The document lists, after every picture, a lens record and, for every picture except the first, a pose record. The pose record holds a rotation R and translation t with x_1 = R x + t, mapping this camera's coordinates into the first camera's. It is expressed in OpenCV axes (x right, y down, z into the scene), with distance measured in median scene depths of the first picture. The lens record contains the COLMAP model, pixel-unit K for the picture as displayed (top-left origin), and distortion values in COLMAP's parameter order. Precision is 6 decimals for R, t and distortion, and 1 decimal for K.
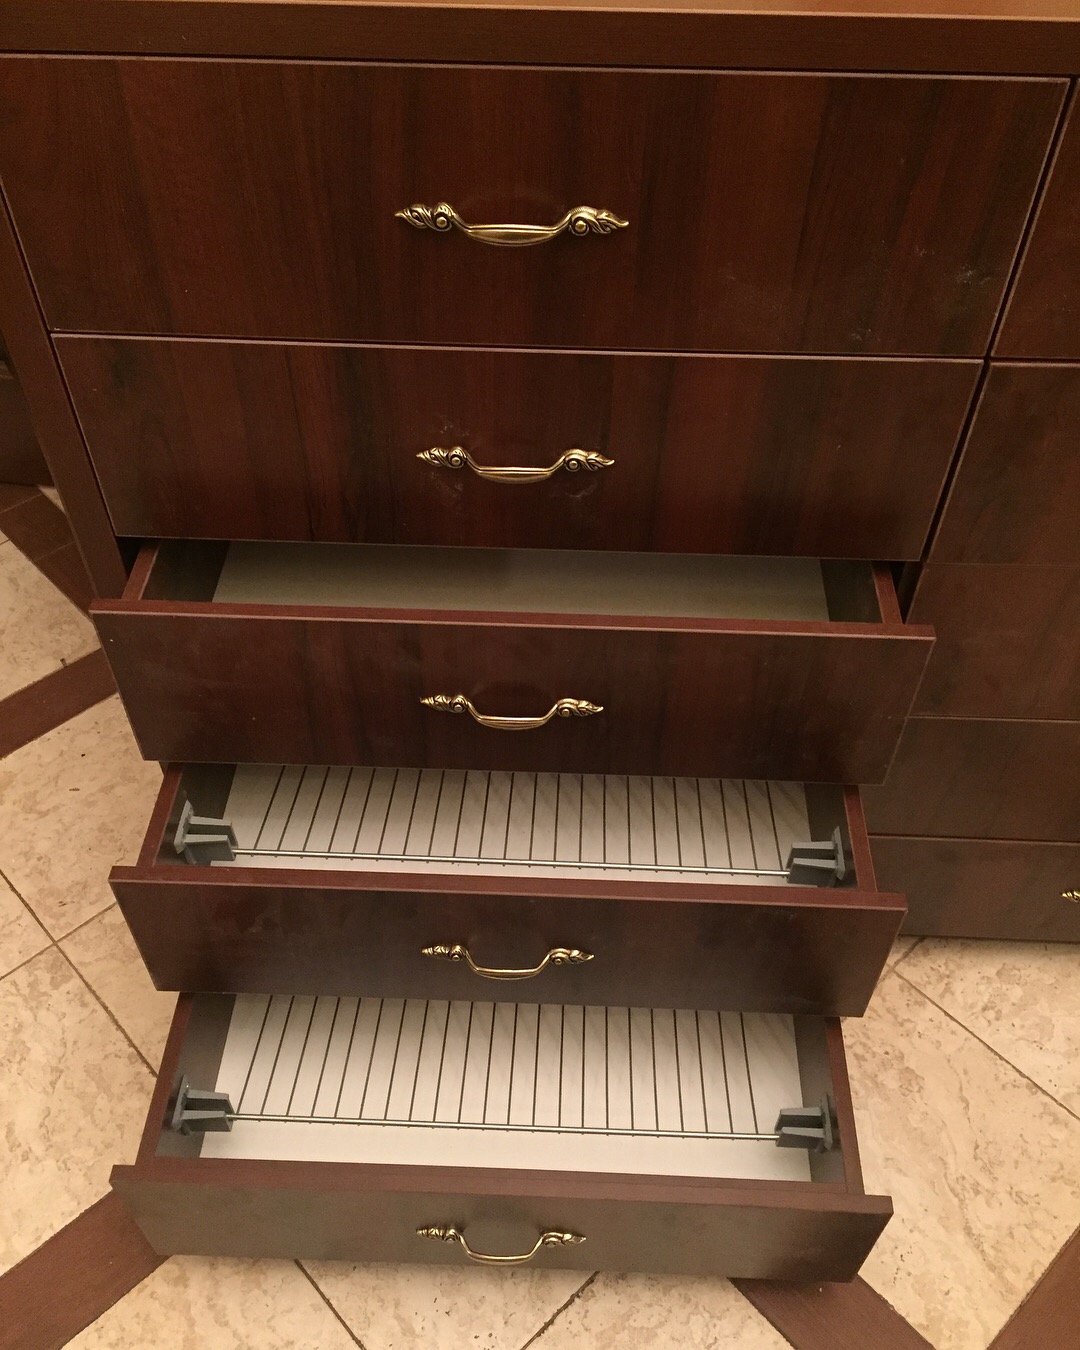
lens RADIAL K [[1238.2, 0, 540.0], [0, 1238.2, 675.0], [0, 0, 1]] dist [0.021535, -0.015064]
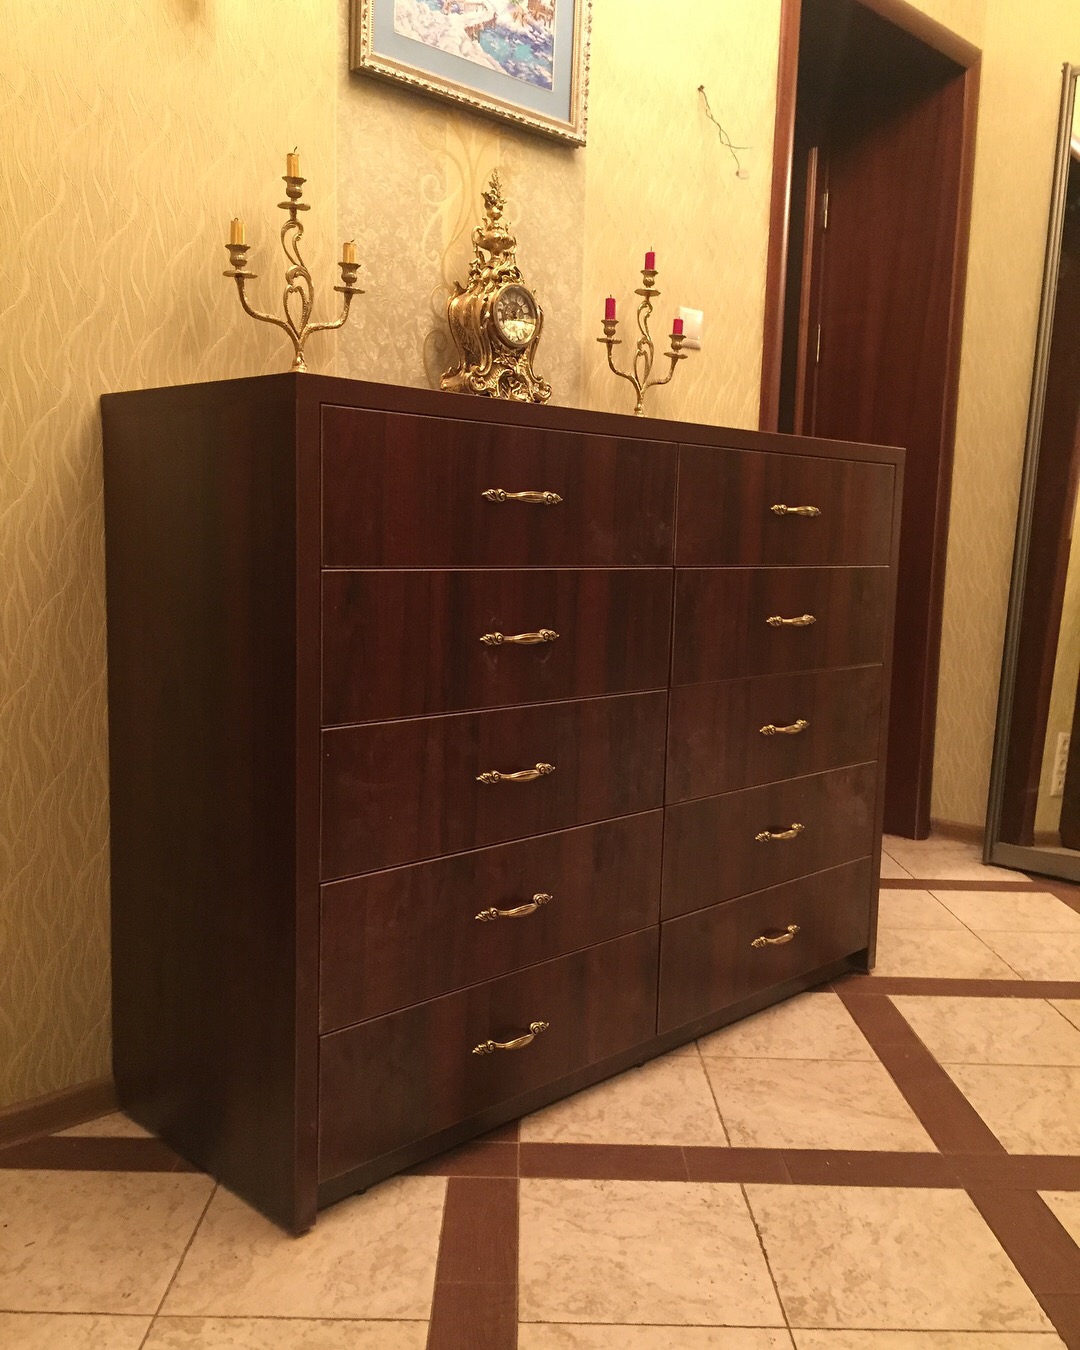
lens RADIAL K [[1238.2, 0, 540.0], [0, 1238.2, 675.0], [0, 0, 1]] dist [0.021535, -0.015064]
pose [[0.677480, -0.079279, 0.731256, -0.964652], [0.526009, 0.747136, -0.406327, 0.445584], [-0.514135, 0.659926, 0.547871, 0.028672]]
